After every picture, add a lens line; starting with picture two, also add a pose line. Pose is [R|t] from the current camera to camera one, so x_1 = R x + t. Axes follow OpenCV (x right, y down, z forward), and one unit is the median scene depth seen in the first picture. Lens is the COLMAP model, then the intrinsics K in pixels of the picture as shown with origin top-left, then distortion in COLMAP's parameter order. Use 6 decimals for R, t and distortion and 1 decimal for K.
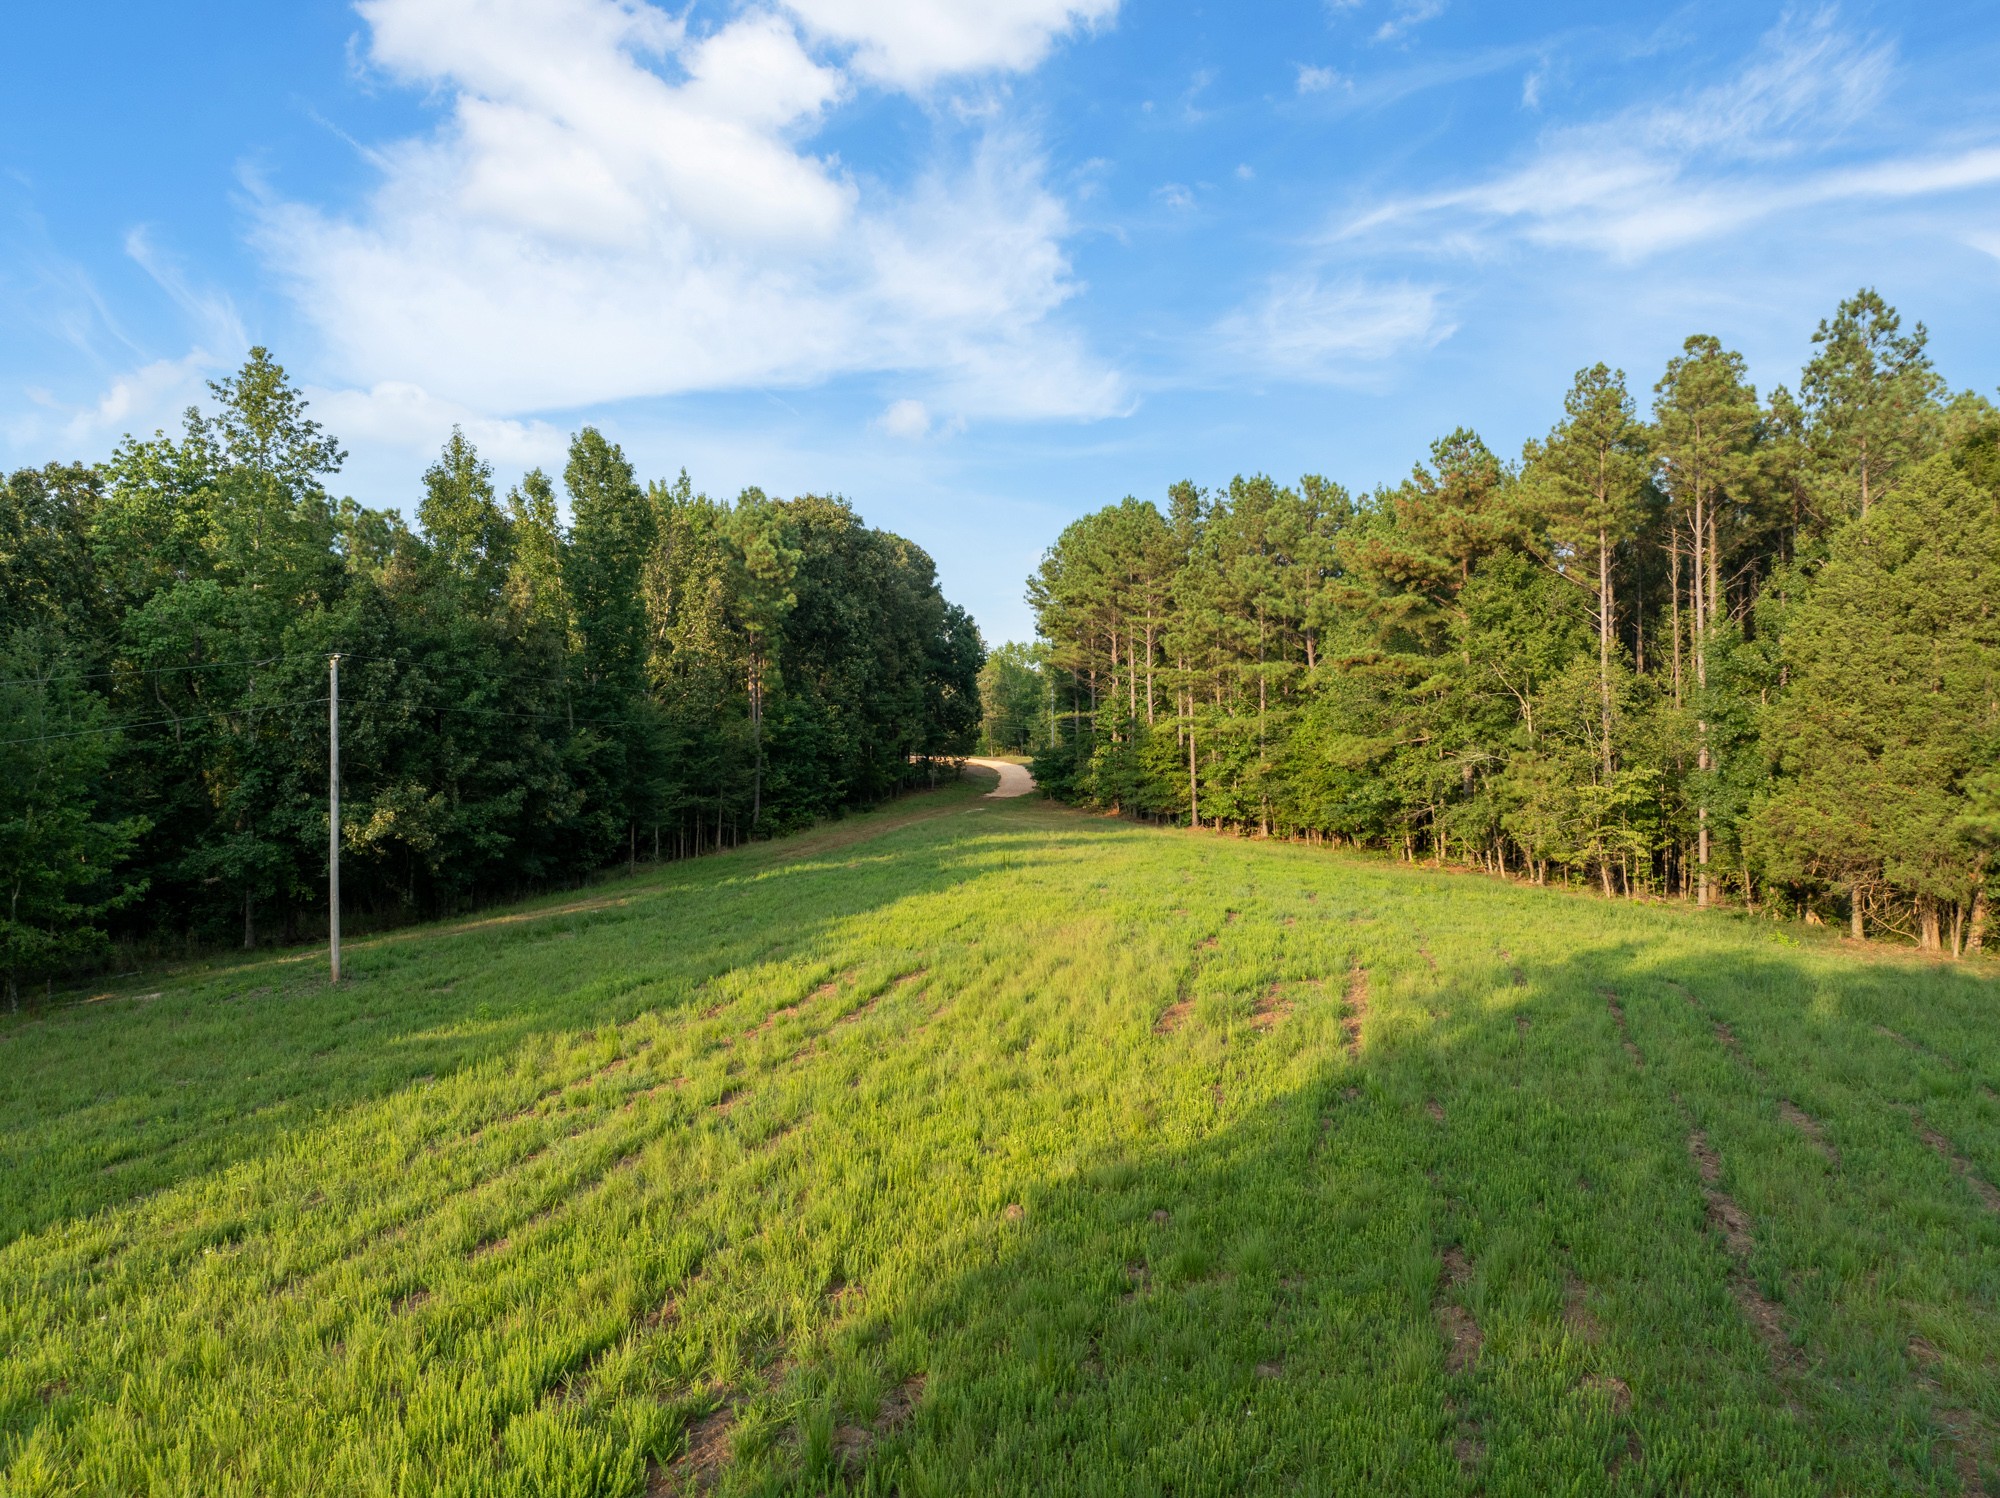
lens RADIAL K [[1359.6, 0, 1003.0], [0, 1359.6, 746.5], [0, 0, 1]] dist [0.005555, -0.052028]
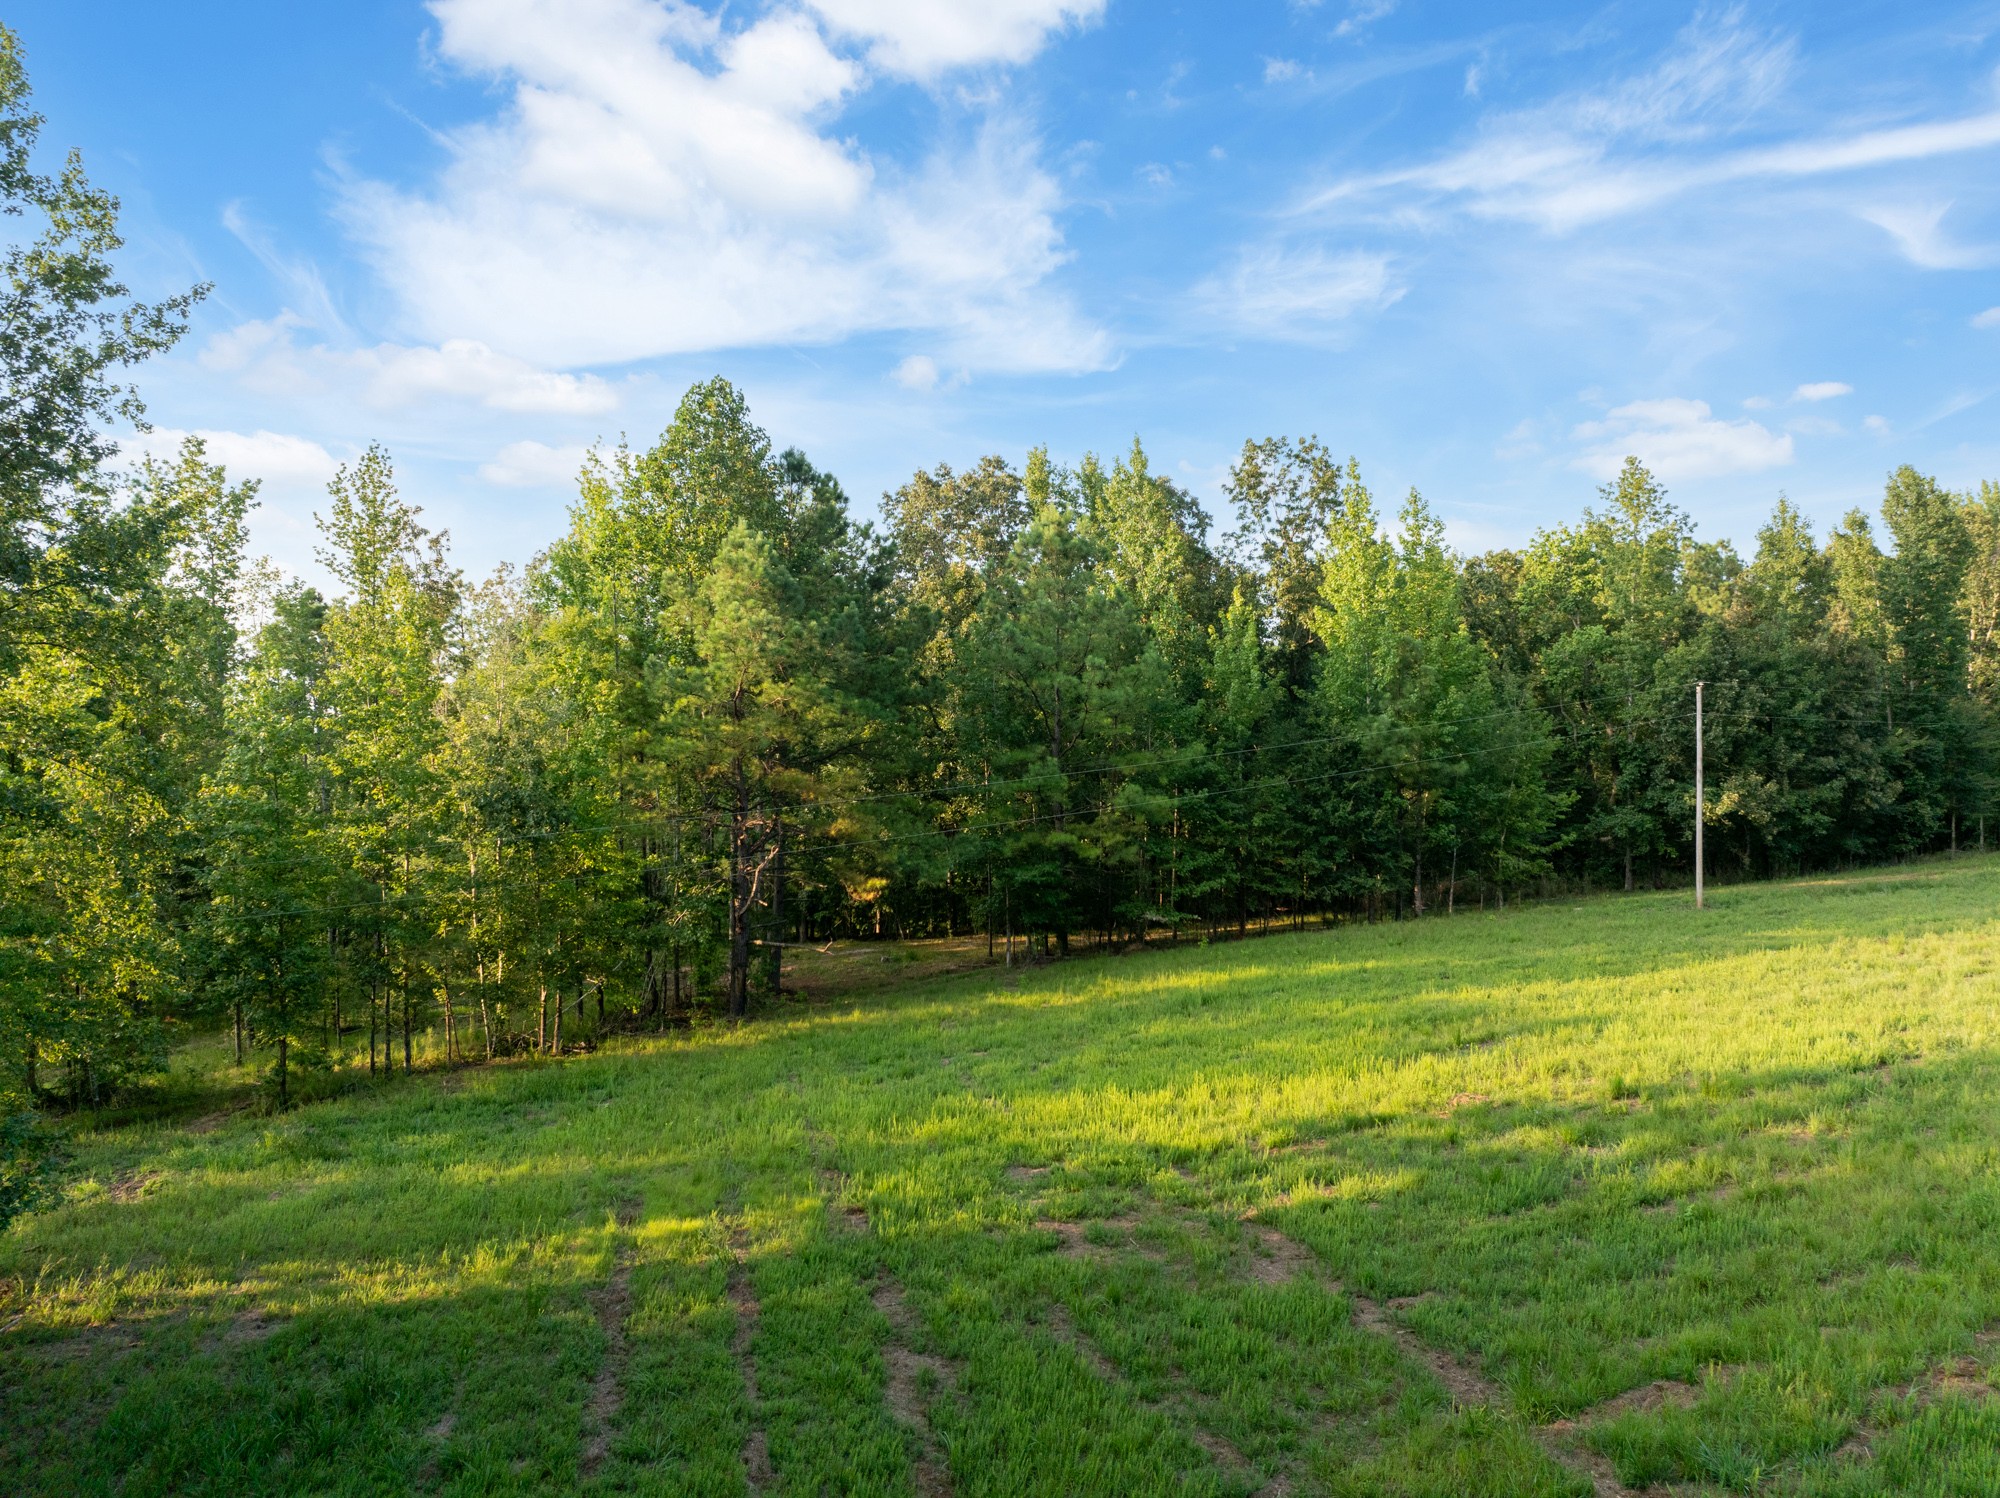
lens RADIAL K [[1368.8, 0, 999.3], [0, 1368.8, 741.9], [0, 0, 1]] dist [-0.064002, 0.039140]
pose [[0.615251, -0.003509, -0.788323, 0.137843], [0.003966, 0.999991, -0.001356, -0.004094], [0.788321, -0.002293, 0.615260, -0.356870]]
